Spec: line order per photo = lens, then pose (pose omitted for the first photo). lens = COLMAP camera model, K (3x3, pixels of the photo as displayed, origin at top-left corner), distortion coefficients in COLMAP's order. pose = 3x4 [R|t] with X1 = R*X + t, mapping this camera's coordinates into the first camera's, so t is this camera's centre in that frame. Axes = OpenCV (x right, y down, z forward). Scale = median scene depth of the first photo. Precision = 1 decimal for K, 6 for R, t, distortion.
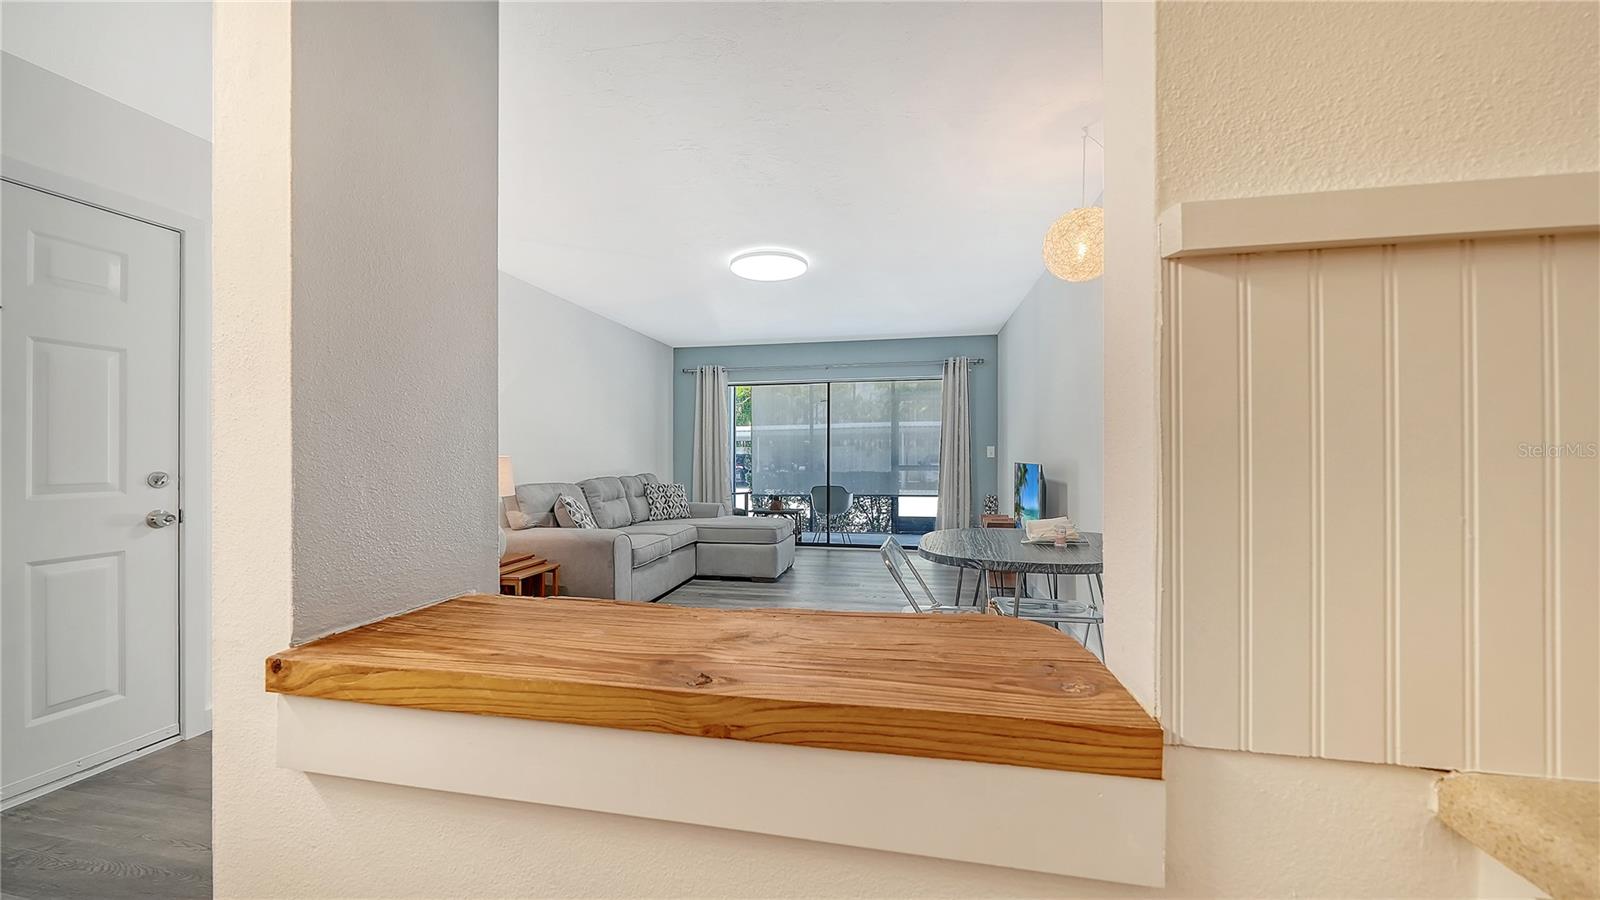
lens RADIAL K [[567.1, 0, 800.4], [0, 567.1, 448.5], [0, 0, 1]] dist [-0.008506, -0.000347]
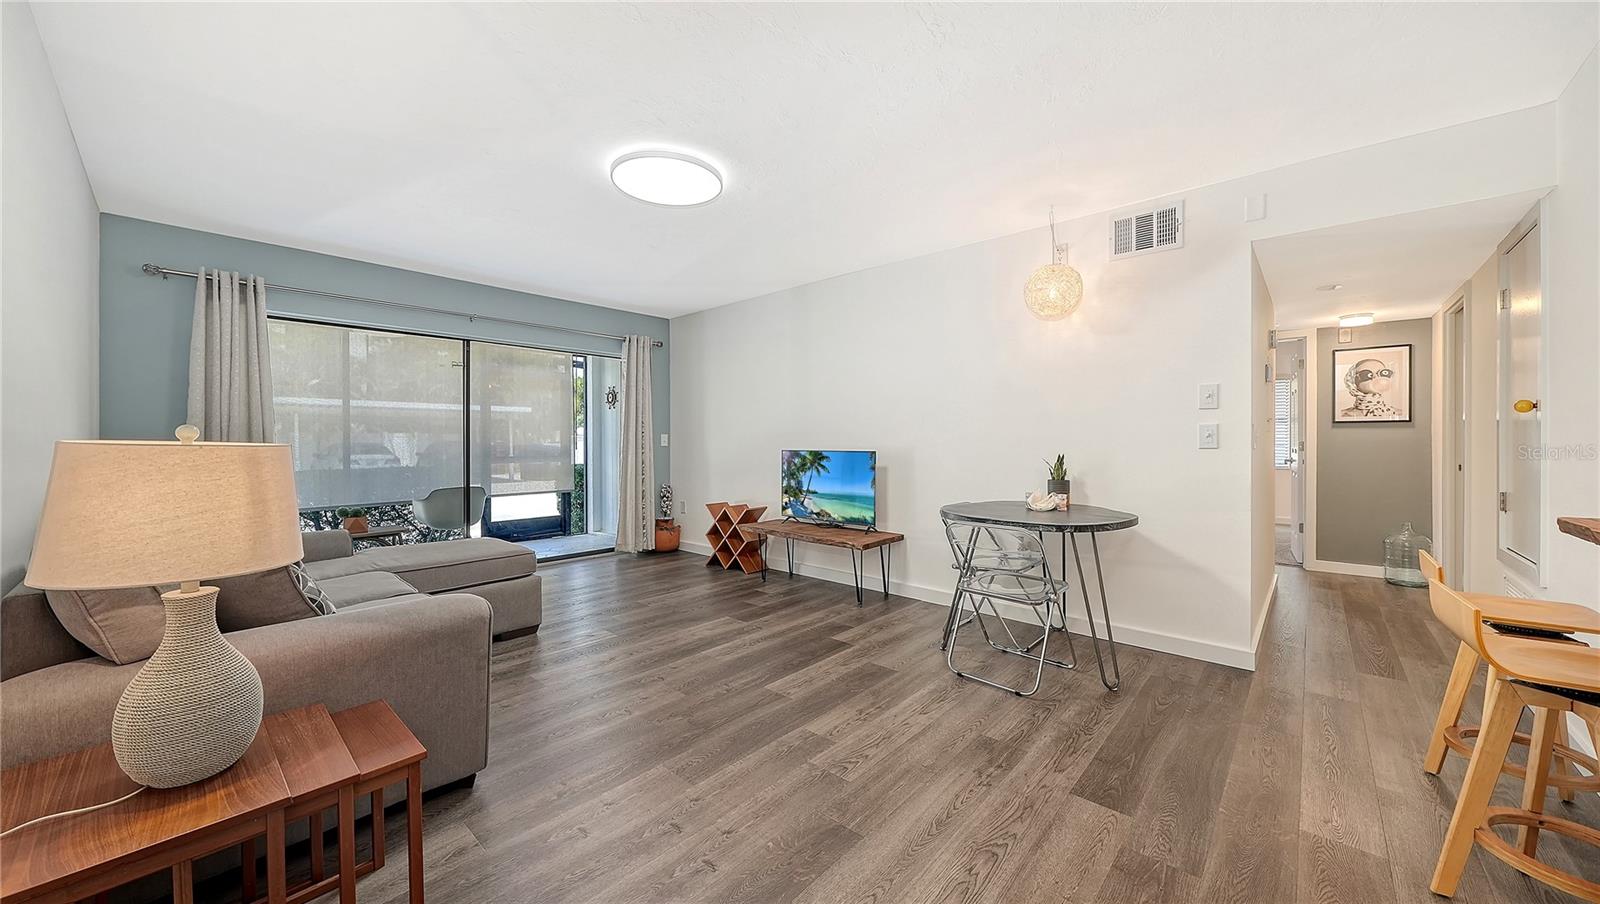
lens RADIAL K [[559.5, 0, 820.1], [0, 559.5, 446.3], [0, 0, 1]] dist [-0.014161, -0.000297]
pose [[0.508158, -0.002746, 0.861259, -0.444212], [-0.009533, 0.999916, 0.008812, 0.006223], [-0.861211, -0.012688, 0.508089, 0.373508]]
